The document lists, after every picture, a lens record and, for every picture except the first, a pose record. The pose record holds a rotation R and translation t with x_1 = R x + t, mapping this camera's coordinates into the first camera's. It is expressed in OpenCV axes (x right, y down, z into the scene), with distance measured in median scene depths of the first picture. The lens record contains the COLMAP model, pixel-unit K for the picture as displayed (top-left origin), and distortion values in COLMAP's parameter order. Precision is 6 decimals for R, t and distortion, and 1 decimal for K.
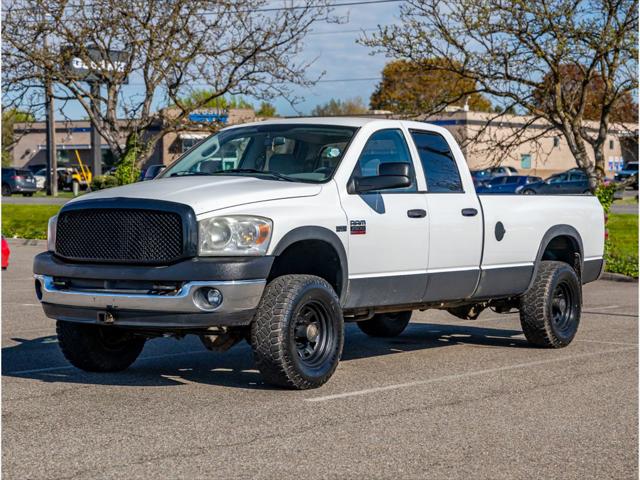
lens RADIAL K [[1525.1, 0, 320.0], [0, 1525.1, 240.0], [0, 0, 1]] dist [0.045891, 0.080205]
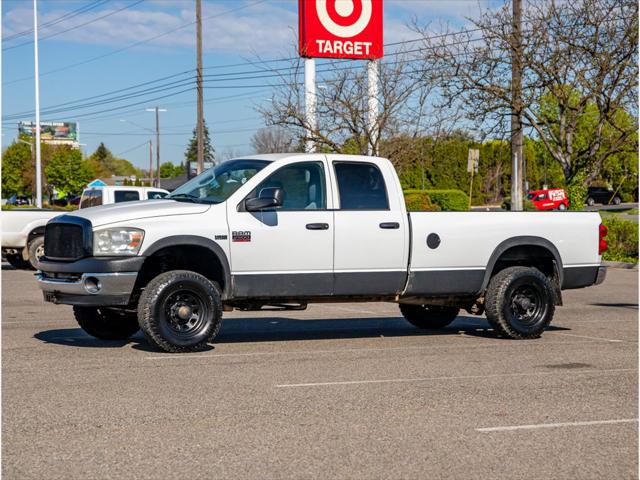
lens RADIAL K [[1525.1, 0, 320.0], [0, 1525.1, 240.0], [0, 0, 1]] dist [0.045891, 0.080205]
pose [[0.891262, 0.003494, -0.453476, 0.677960], [-0.008525, 0.999923, -0.009050, 0.006181], [0.453409, 0.011932, 0.891223, -0.164781]]
